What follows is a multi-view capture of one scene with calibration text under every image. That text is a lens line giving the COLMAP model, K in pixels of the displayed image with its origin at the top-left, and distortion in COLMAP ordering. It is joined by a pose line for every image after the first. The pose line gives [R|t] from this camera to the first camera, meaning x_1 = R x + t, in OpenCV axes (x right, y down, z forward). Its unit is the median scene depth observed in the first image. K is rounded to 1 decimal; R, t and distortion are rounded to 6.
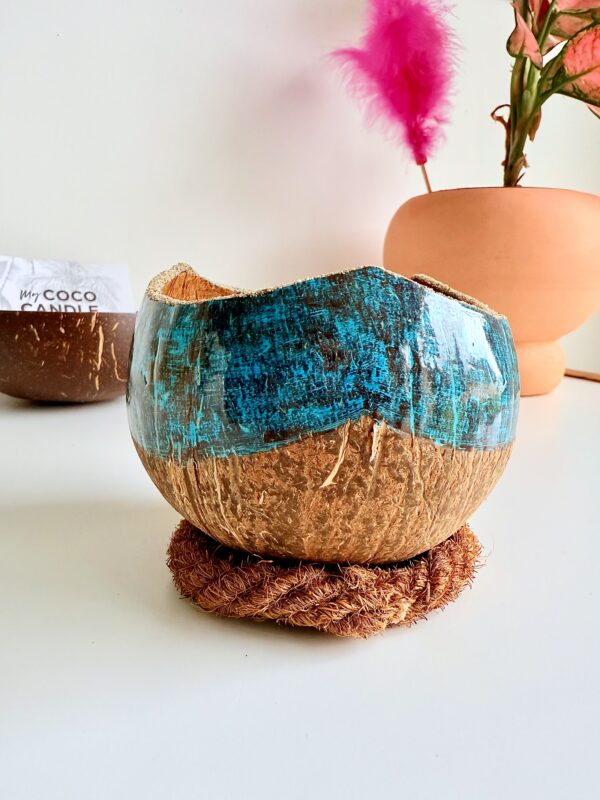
lens RADIAL K [[595.8, 0, 288.2], [0, 595.8, 375.8], [0, 0, 1]] dist [-0.005281, -0.002792]
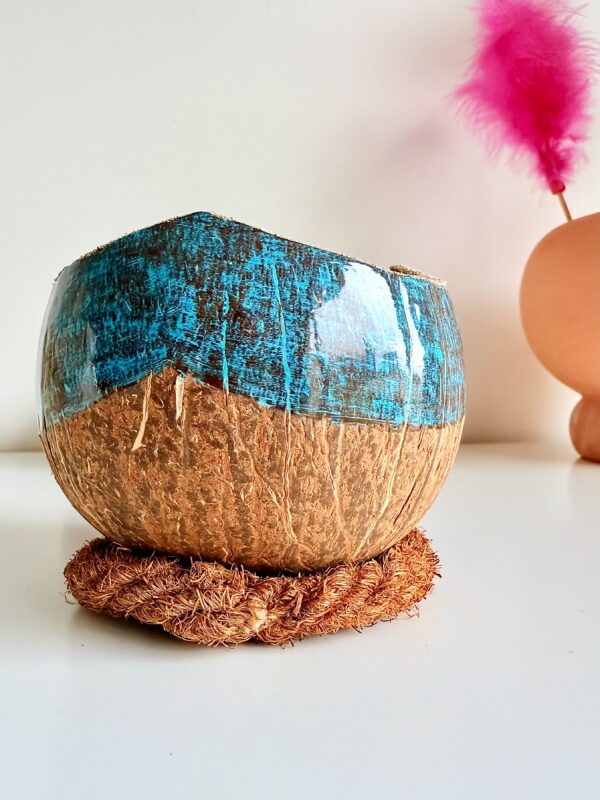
lens RADIAL K [[642.9, 0, 278.6], [0, 642.9, 418.8], [0, 0, 1]] dist [-0.007563, 0.001837]
pose [[0.934254, -0.010360, -0.356457, 0.609873], [-0.027610, 0.994476, -0.101267, 0.231643], [0.355537, 0.104451, 0.928808, 0.166874]]
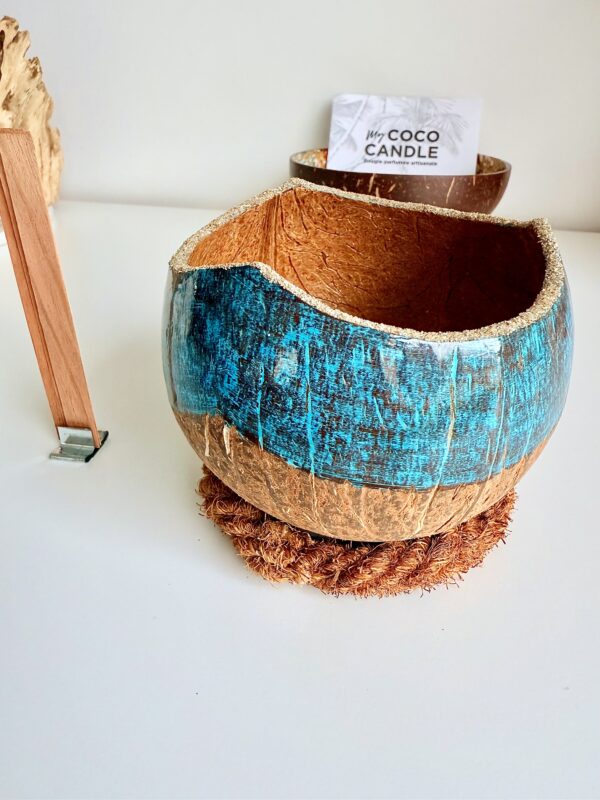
lens RADIAL K [[566.4, 0, 302.2], [0, 566.4, 366.1], [0, 0, 1]] dist [-0.004780, -0.000845]
pose [[0.702585, 0.310066, -0.640495, 0.812192], [-0.074604, 0.927212, 0.367030, -0.371880], [0.707678, -0.210086, 0.674578, 0.445099]]
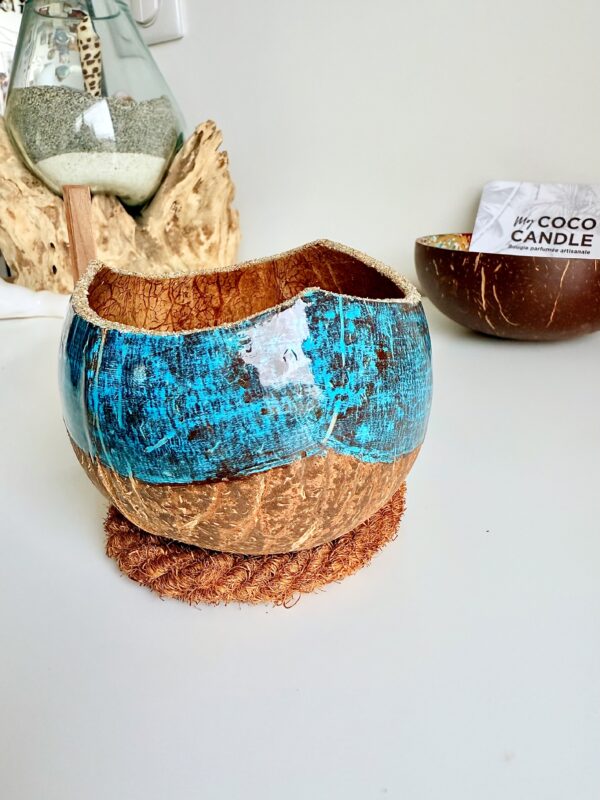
lens RADIAL K [[600.0, 0, 312.8], [0, 600.0, 356.7], [0, 0, 1]] dist [0.003168, 0.000631]
pose [[0.387366, 0.245608, -0.888608, 1.263525], [-0.105085, 0.969342, 0.222113, -0.330868], [0.915918, 0.007341, 0.401299, 0.852552]]
